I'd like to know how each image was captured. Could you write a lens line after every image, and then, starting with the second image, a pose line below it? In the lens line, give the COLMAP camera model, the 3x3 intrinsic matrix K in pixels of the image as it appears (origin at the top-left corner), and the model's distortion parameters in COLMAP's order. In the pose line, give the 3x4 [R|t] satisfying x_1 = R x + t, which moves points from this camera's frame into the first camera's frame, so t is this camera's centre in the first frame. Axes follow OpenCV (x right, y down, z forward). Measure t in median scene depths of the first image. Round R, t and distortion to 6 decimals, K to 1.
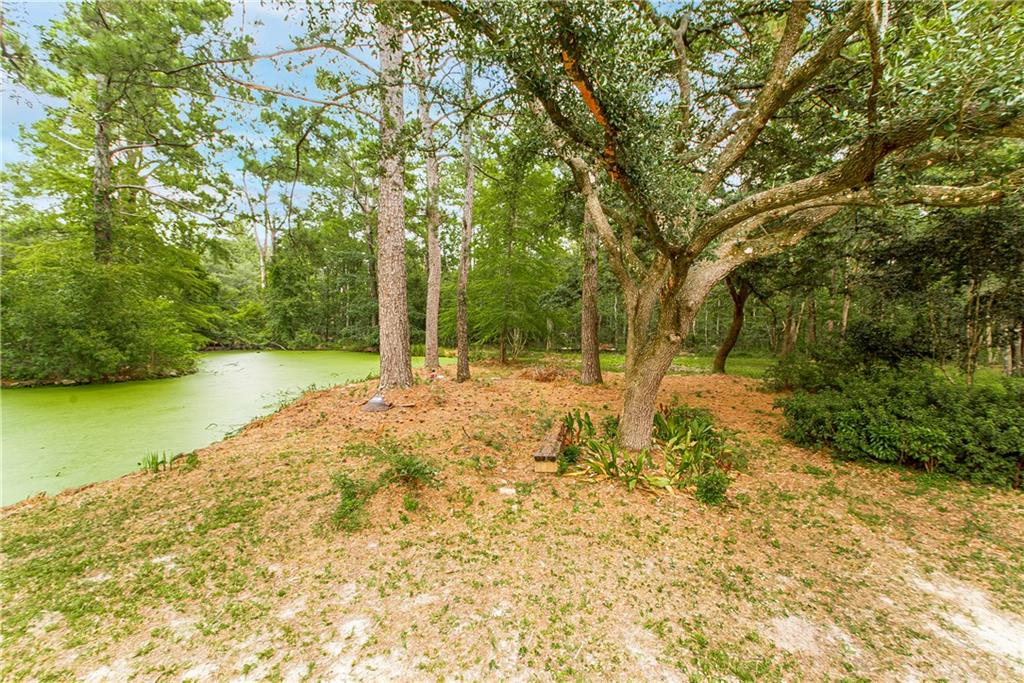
lens RADIAL K [[442.0, 0, 523.6], [0, 442.0, 335.7], [0, 0, 1]] dist [-0.002774, -0.001293]
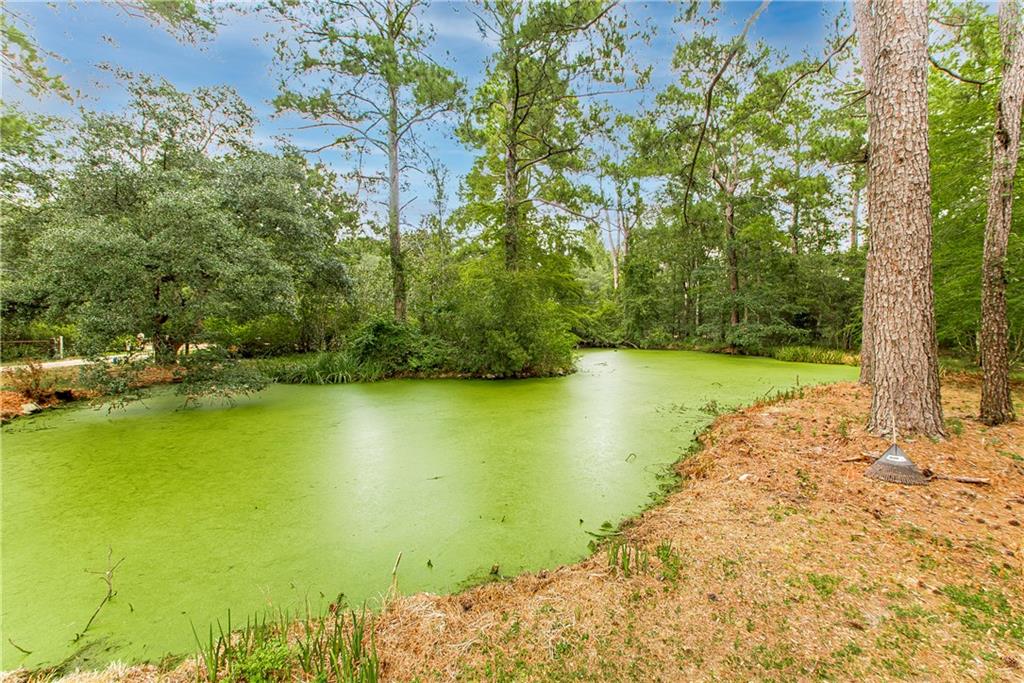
lens RADIAL K [[442.0, 0, 508.8], [0, 442.0, 339.9], [0, 0, 1]] dist [-0.002774, -0.001293]
pose [[0.738416, 0.014019, -0.674200, -0.135804], [-0.003260, 0.999846, 0.017219, -0.006005], [0.674338, -0.010517, 0.738348, 0.110690]]
